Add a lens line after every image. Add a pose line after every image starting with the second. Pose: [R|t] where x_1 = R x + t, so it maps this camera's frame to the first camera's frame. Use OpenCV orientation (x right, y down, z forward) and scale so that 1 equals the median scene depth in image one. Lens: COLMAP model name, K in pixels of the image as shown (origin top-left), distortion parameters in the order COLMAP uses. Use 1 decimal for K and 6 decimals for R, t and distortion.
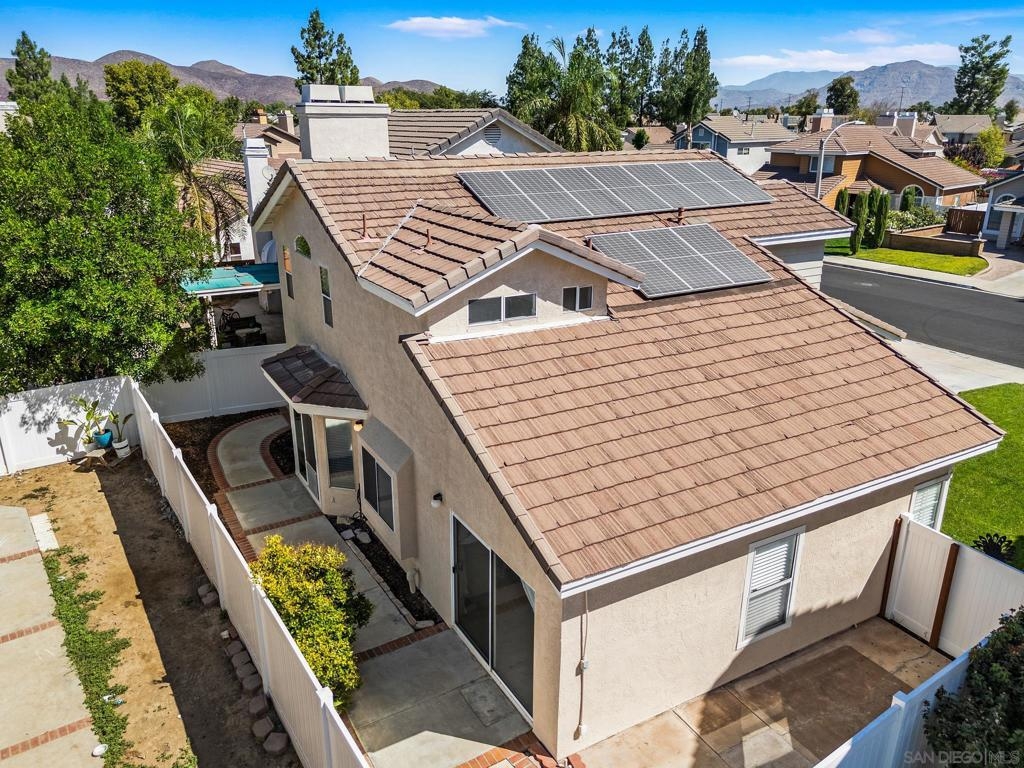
lens RADIAL K [[765.9, 0, 512.0], [0, 765.9, 384.0], [0, 0, 1]] dist [0.065017, -0.057592]
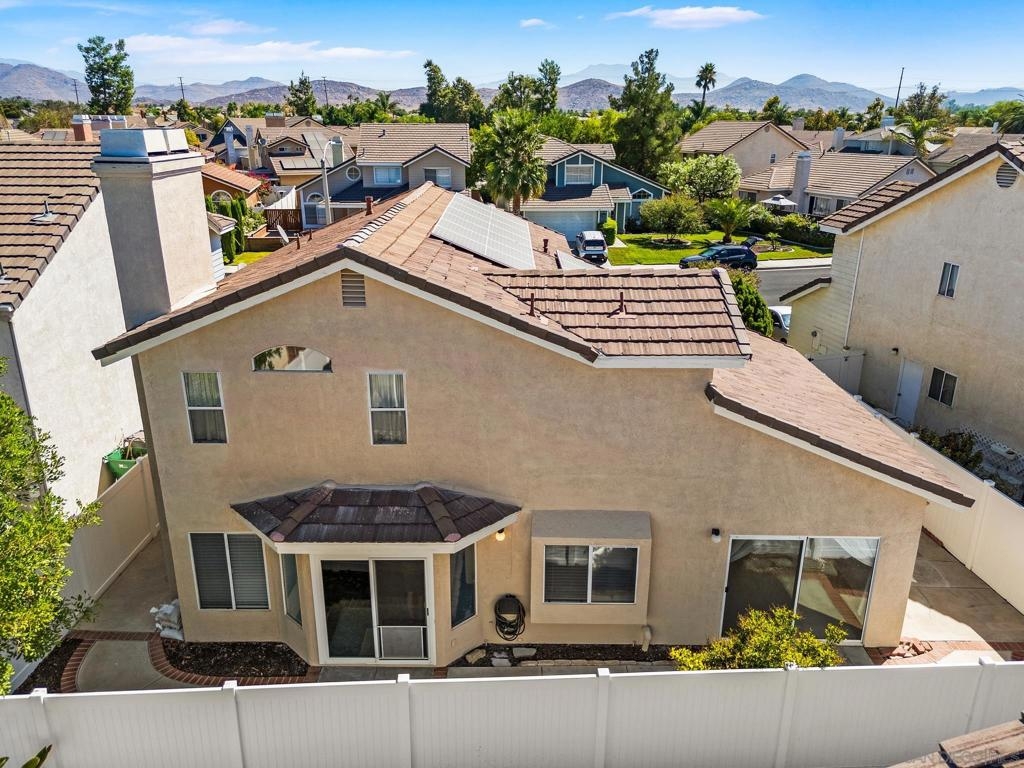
lens RADIAL K [[765.9, 0, 512.0], [0, 765.9, 384.0], [0, 0, 1]] dist [0.065017, -0.057592]
pose [[0.506738, -0.285244, 0.813543, -0.084560], [0.279660, 0.947033, 0.157854, -0.023791], [-0.815479, 0.147525, 0.559669, 0.048144]]
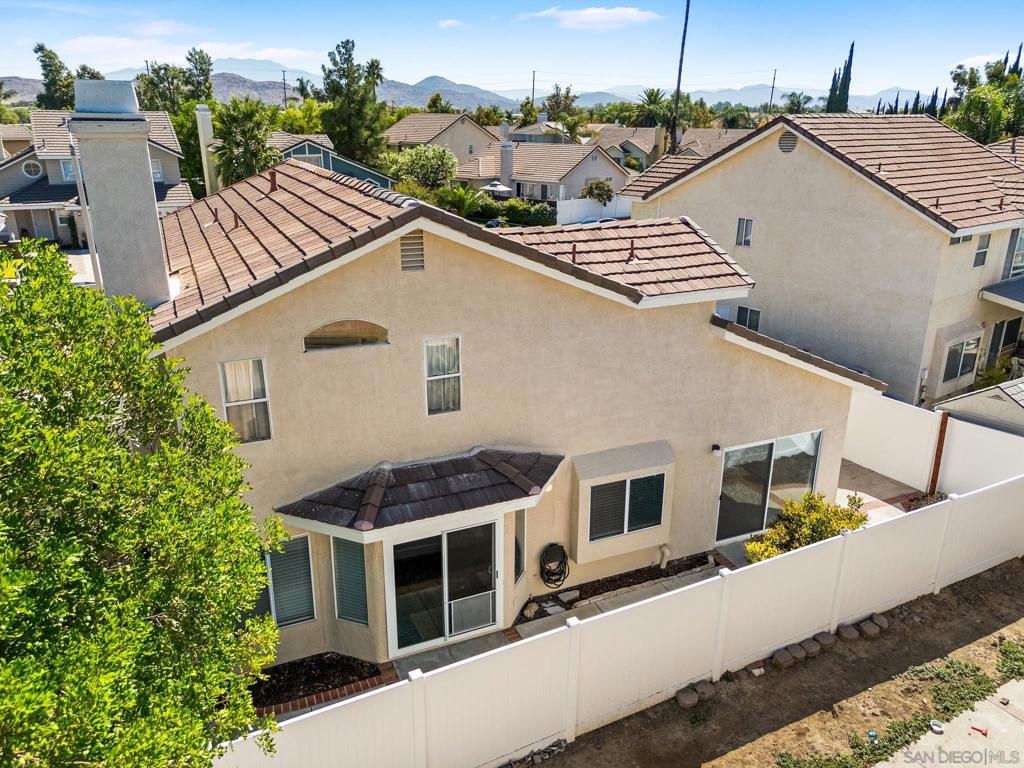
lens RADIAL K [[765.9, 0, 512.0], [0, 765.9, 384.0], [0, 0, 1]] dist [0.065017, -0.057592]
pose [[0.102061, -0.330744, 0.938185, -0.099436], [0.320771, 0.903676, 0.283683, -0.031530], [-0.941642, 0.271989, 0.198323, 0.083006]]
